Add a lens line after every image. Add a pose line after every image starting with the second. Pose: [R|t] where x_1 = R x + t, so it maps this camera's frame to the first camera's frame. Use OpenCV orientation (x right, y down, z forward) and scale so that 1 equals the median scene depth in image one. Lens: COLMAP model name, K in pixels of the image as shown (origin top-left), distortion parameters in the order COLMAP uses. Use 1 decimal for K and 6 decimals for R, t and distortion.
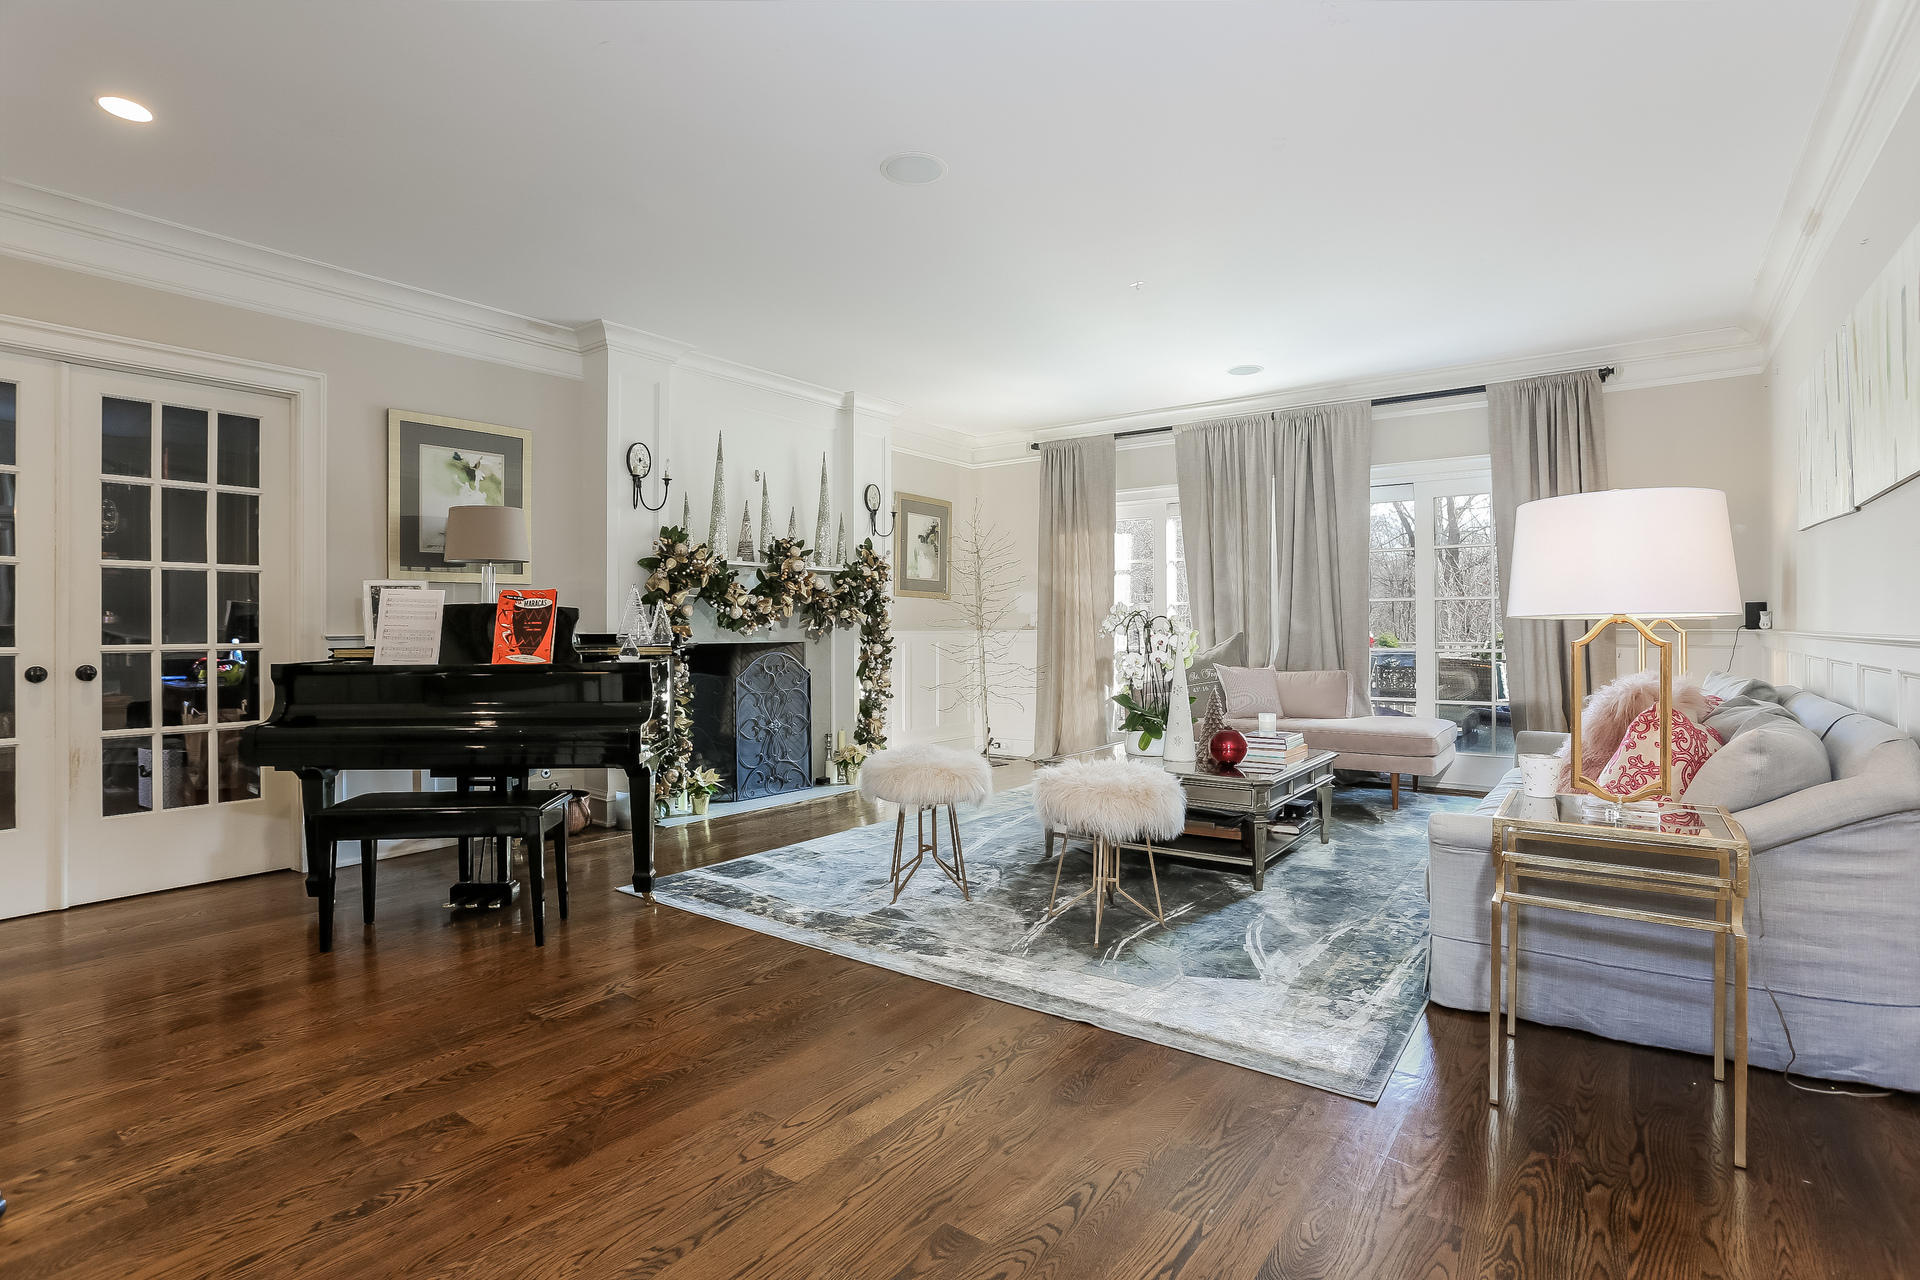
lens RADIAL K [[942.9, 0, 960.0], [0, 942.9, 640.0], [0, 0, 1]] dist [-0.063365, -0.000111]
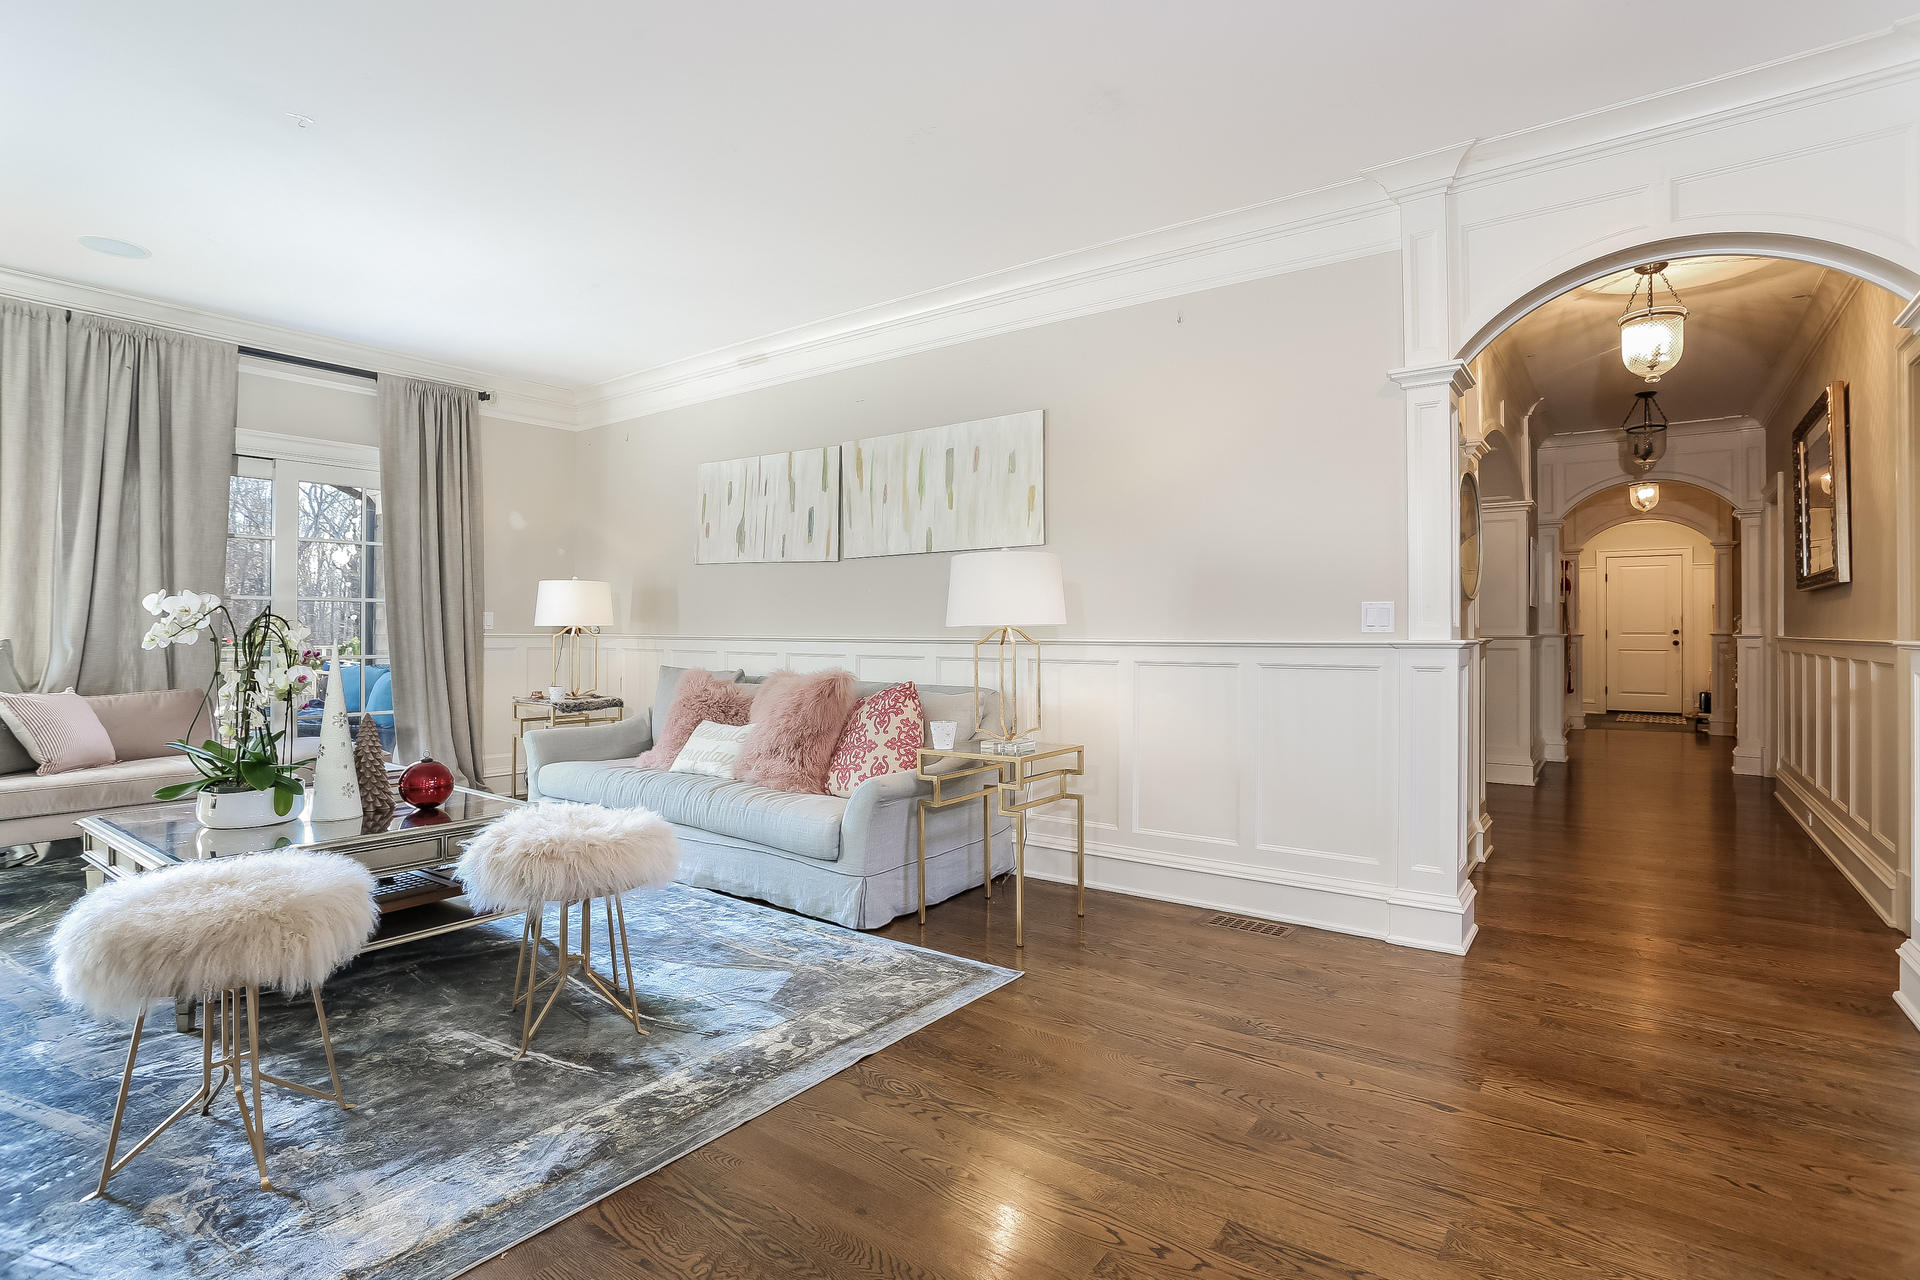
lens RADIAL K [[919.2, 0, 960.0], [0, 919.2, 640.0], [0, 0, 1]] dist [-0.000067, 0.000210]
pose [[-0.005117, -0.015897, 0.999861, -0.383653], [0.005754, 0.999857, 0.015926, -0.017288], [-0.999970, 0.005834, -0.005025, 0.428235]]
